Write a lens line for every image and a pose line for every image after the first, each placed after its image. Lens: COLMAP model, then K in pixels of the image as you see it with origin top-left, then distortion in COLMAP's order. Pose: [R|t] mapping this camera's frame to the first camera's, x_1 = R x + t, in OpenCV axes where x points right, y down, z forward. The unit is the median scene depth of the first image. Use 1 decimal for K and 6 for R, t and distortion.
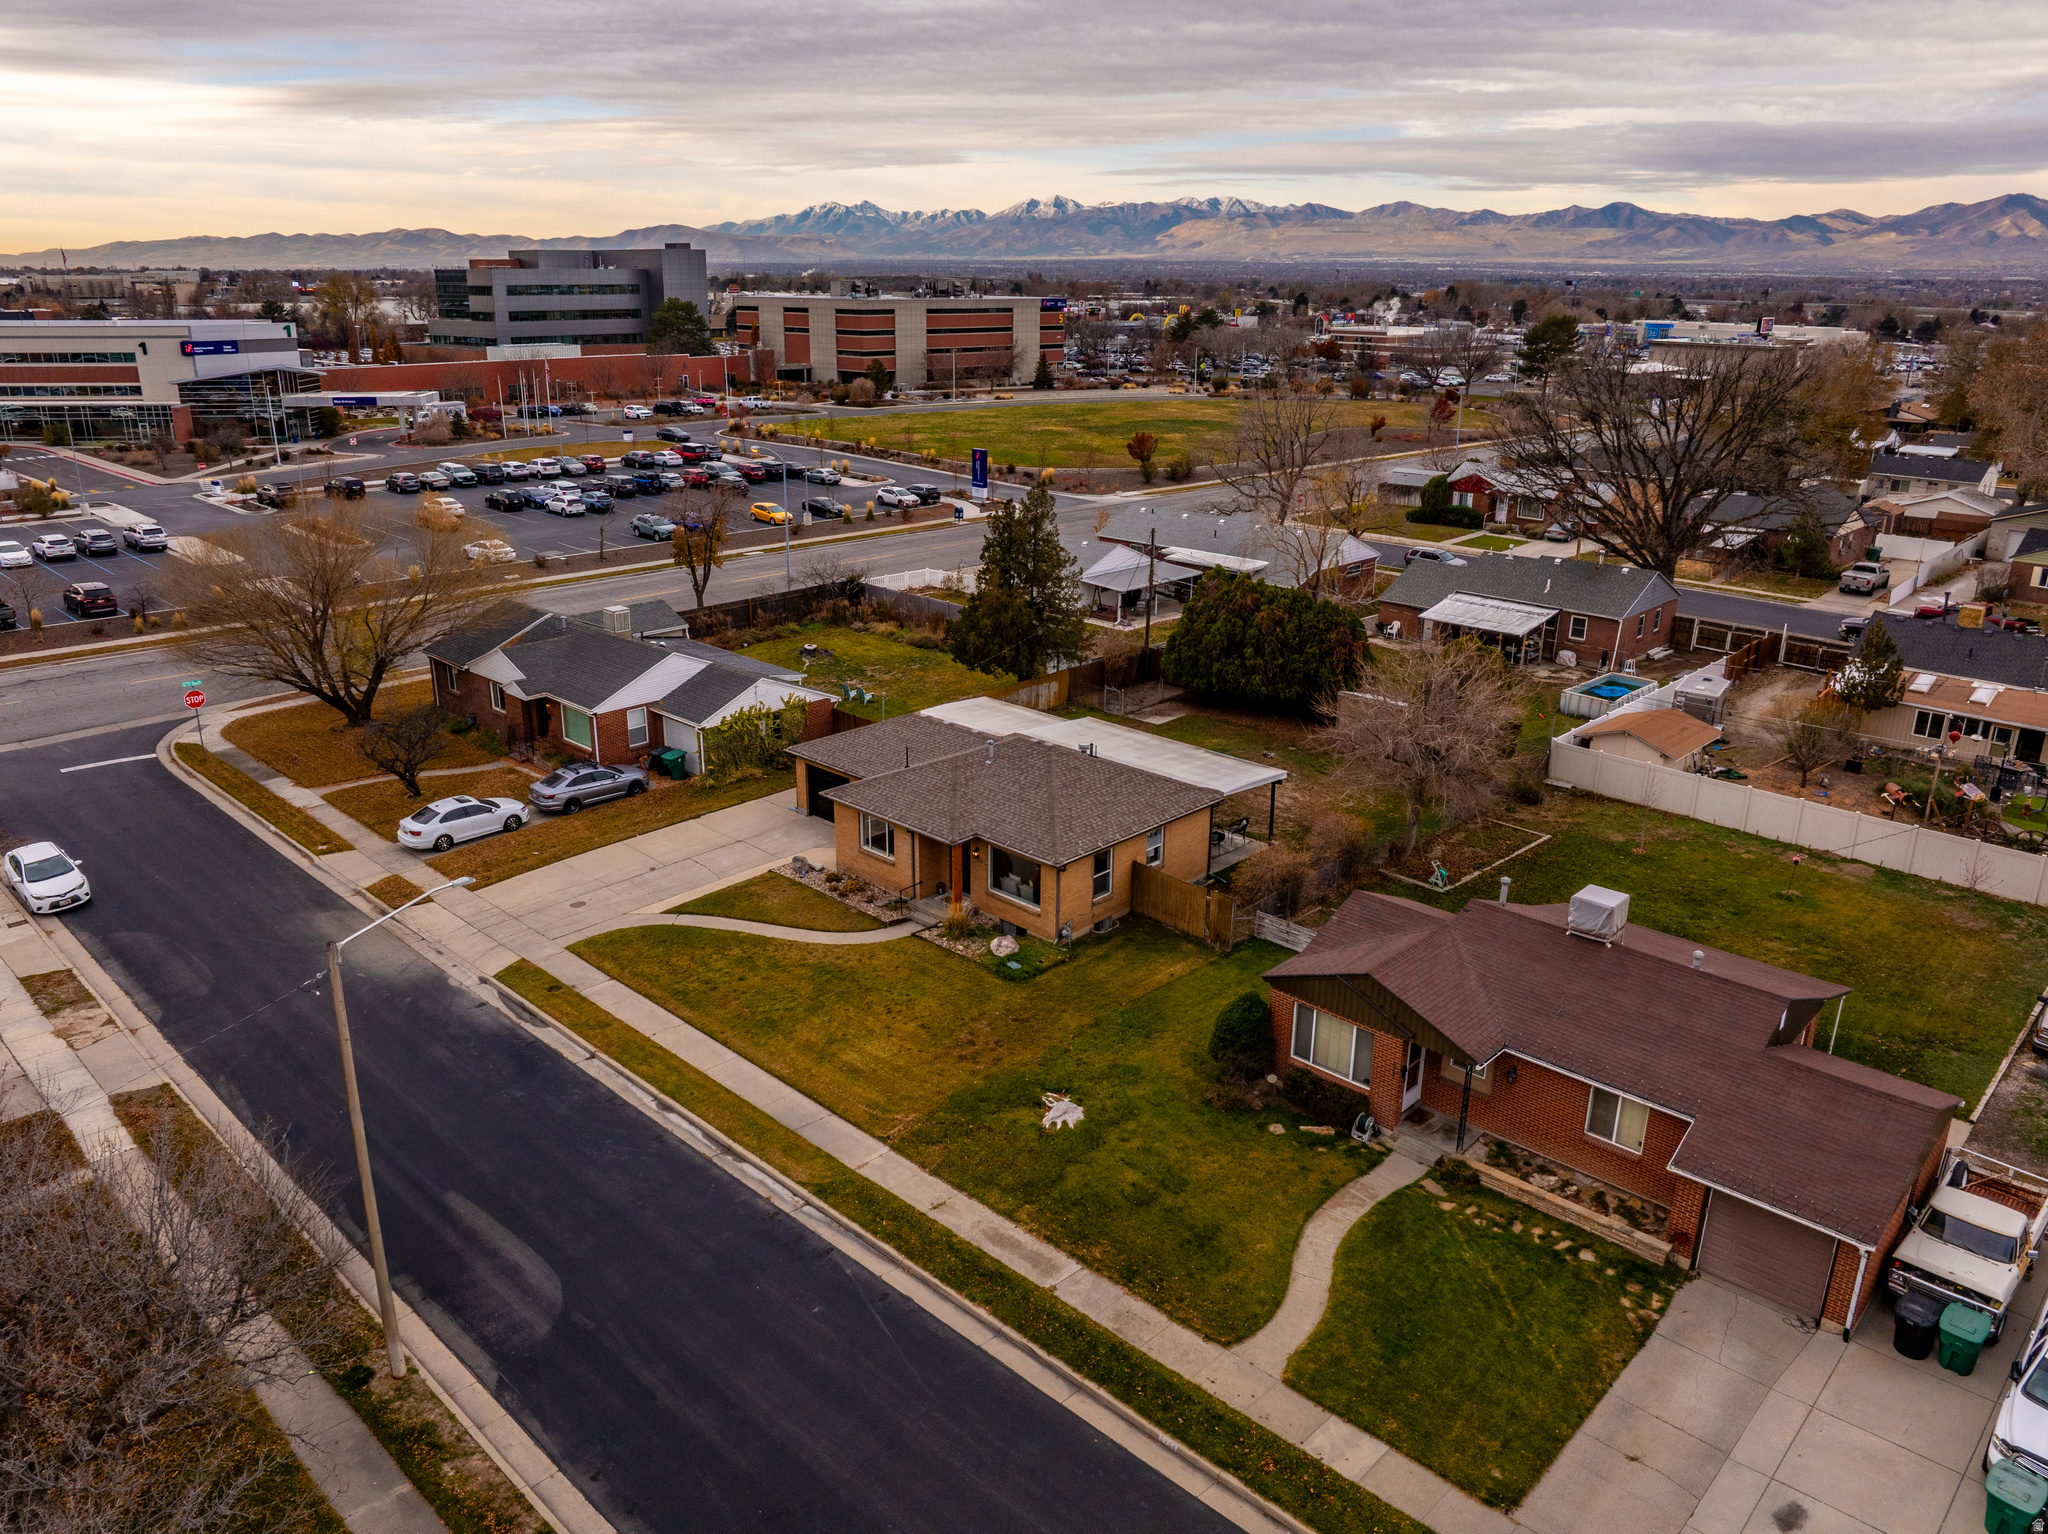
lens RADIAL K [[1473.7, 0, 1041.7], [0, 1473.7, 724.2], [0, 0, 1]] dist [-0.040321, 0.004560]
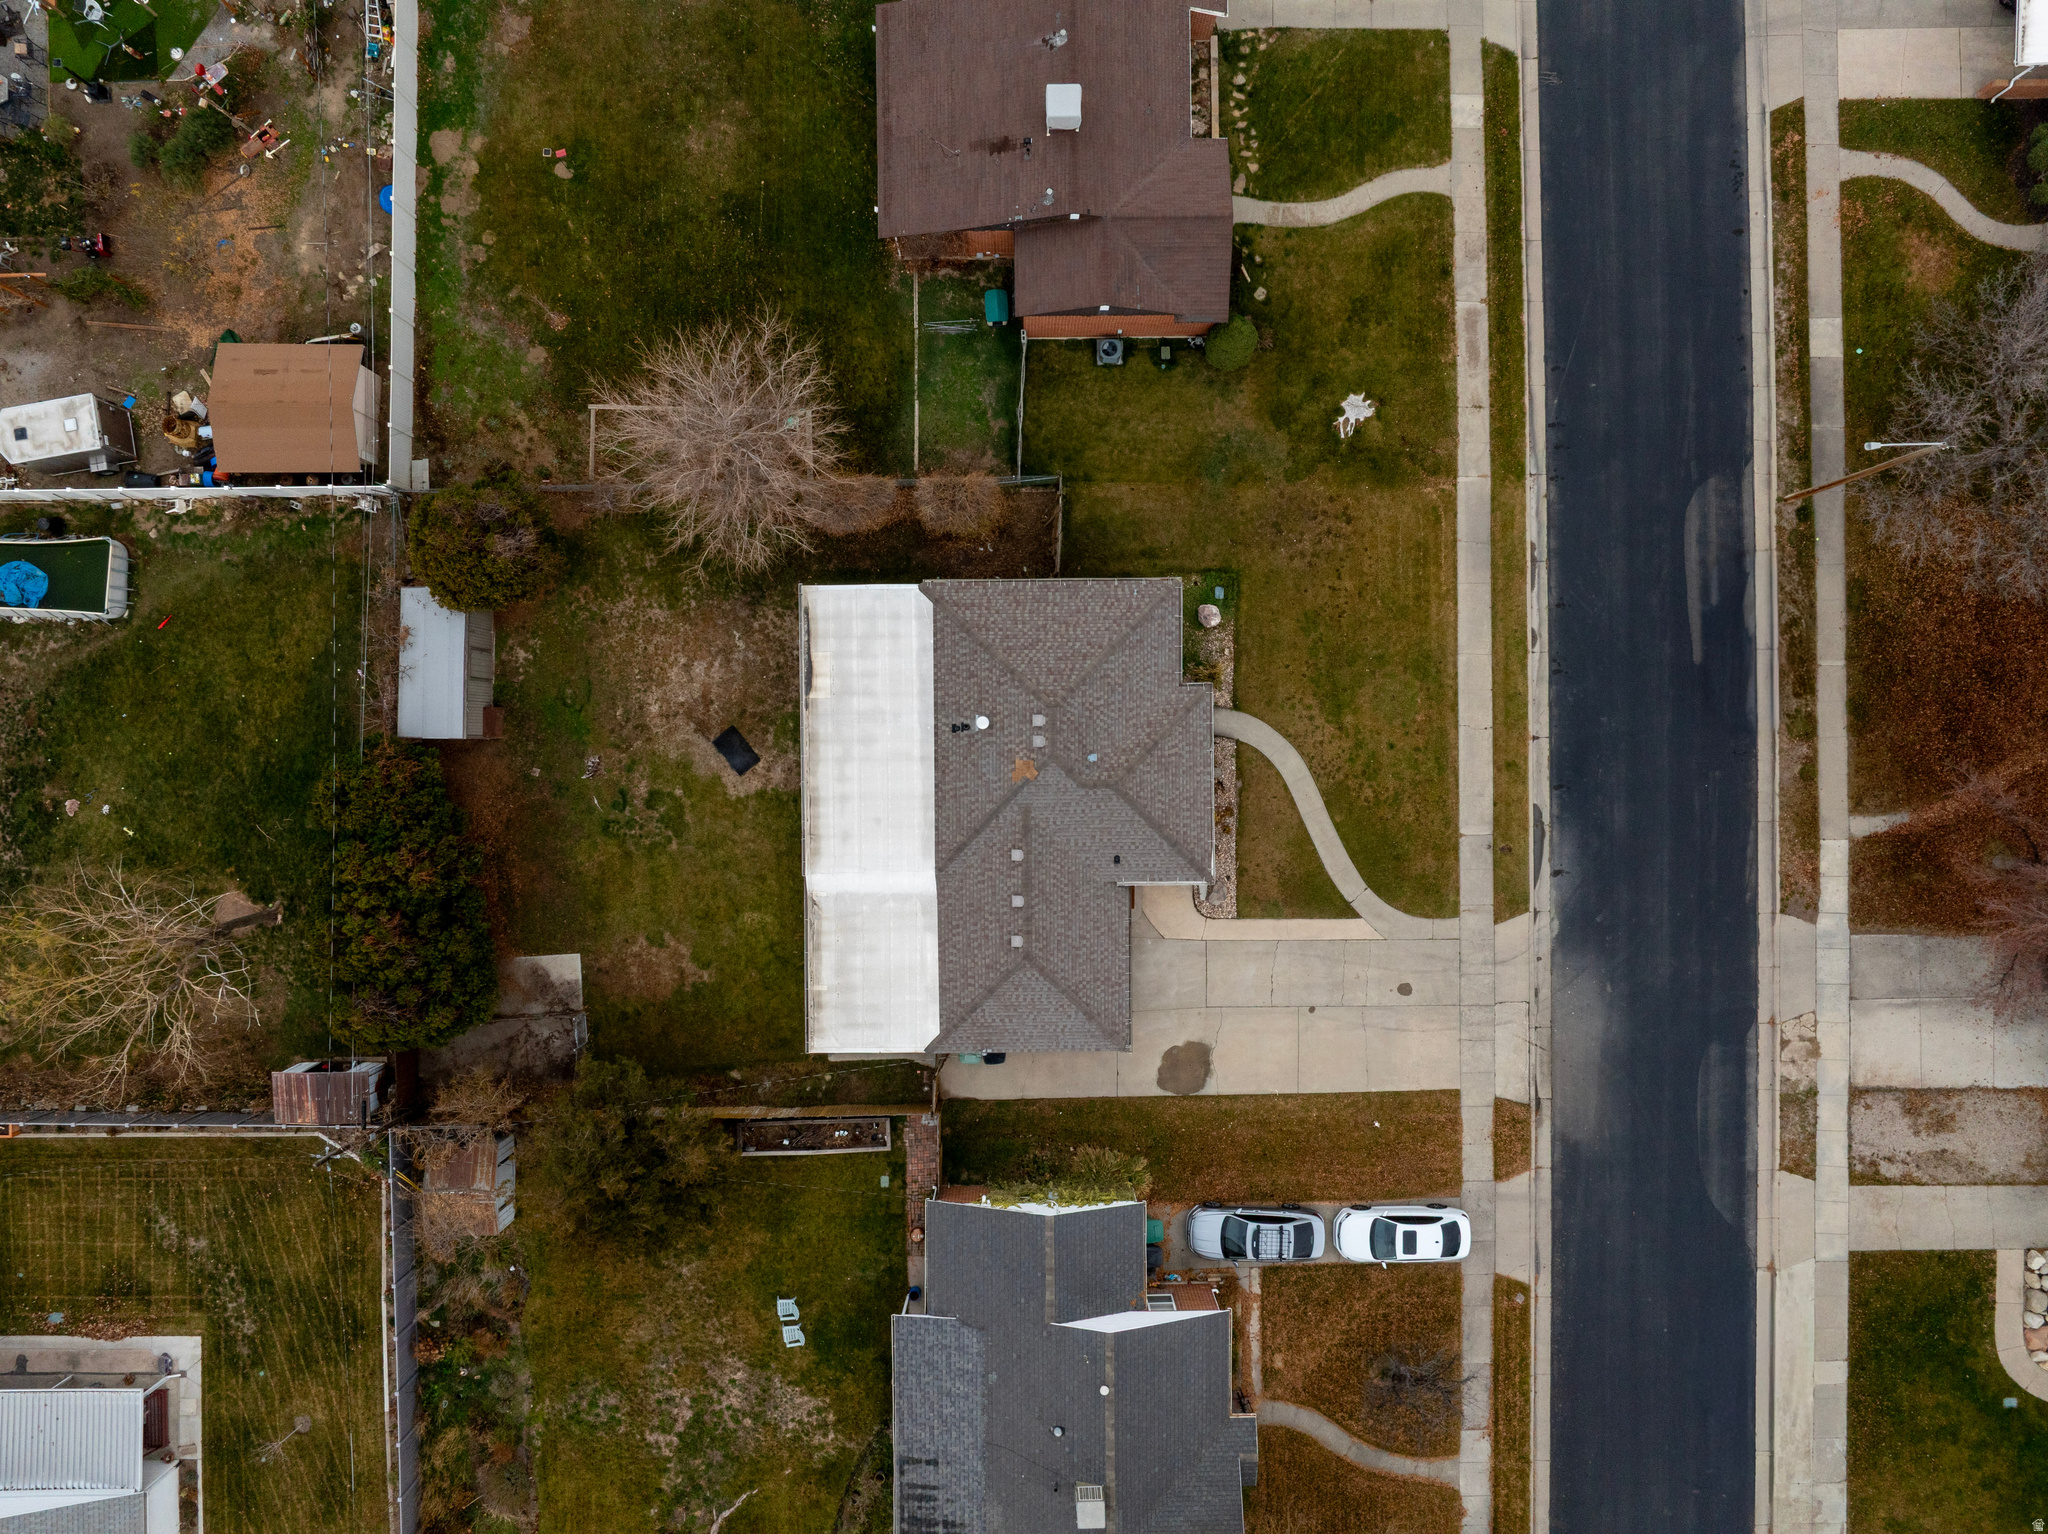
lens RADIAL K [[1473.7, 0, 1041.7], [0, 1473.7, 724.2], [0, 0, 1]] dist [-0.040321, 0.004560]
pose [[-0.689363, -0.724377, -0.007462, 0.012195], [0.205137, -0.205080, 0.957006, -1.022615], [-0.694764, 0.658194, 0.289972, 0.846568]]
